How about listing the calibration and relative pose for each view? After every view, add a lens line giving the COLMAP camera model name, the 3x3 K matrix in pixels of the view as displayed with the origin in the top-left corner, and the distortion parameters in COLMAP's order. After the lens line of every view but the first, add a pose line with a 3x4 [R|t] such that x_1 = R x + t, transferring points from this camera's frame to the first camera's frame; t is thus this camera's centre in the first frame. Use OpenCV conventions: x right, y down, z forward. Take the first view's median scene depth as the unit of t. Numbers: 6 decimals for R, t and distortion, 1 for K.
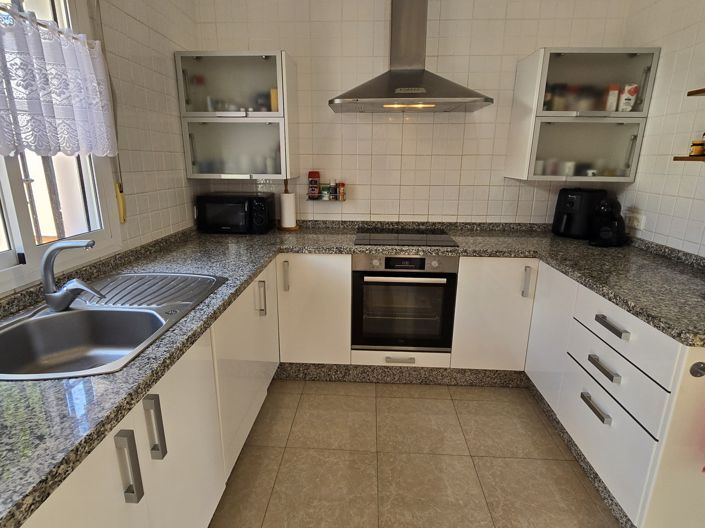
lens RADIAL K [[385.7, 0, 349.3], [0, 385.7, 263.4], [0, 0, 1]] dist [0.002277, -0.005750]
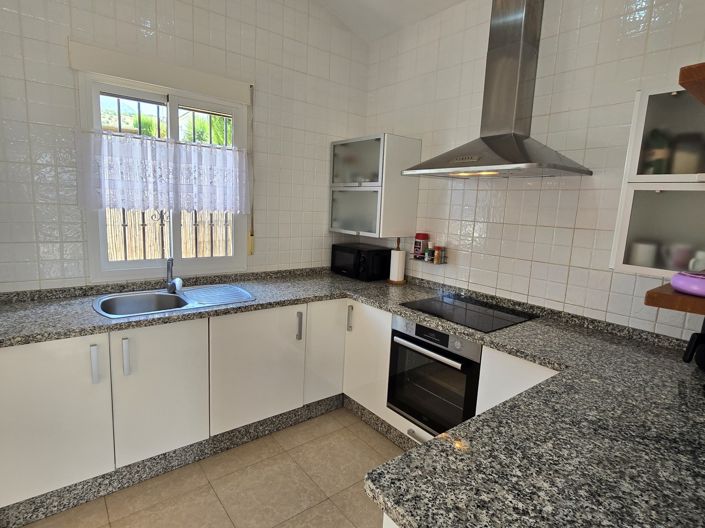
lens RADIAL K [[385.7, 0, 350.2], [0, 385.7, 264.2], [0, 0, 1]] dist [0.002277, -0.005750]
pose [[0.661739, 0.139541, -0.736634, 0.637908], [-0.234448, 0.971767, -0.026529, -0.090468], [0.712135, 0.190258, 0.675771, 0.174866]]
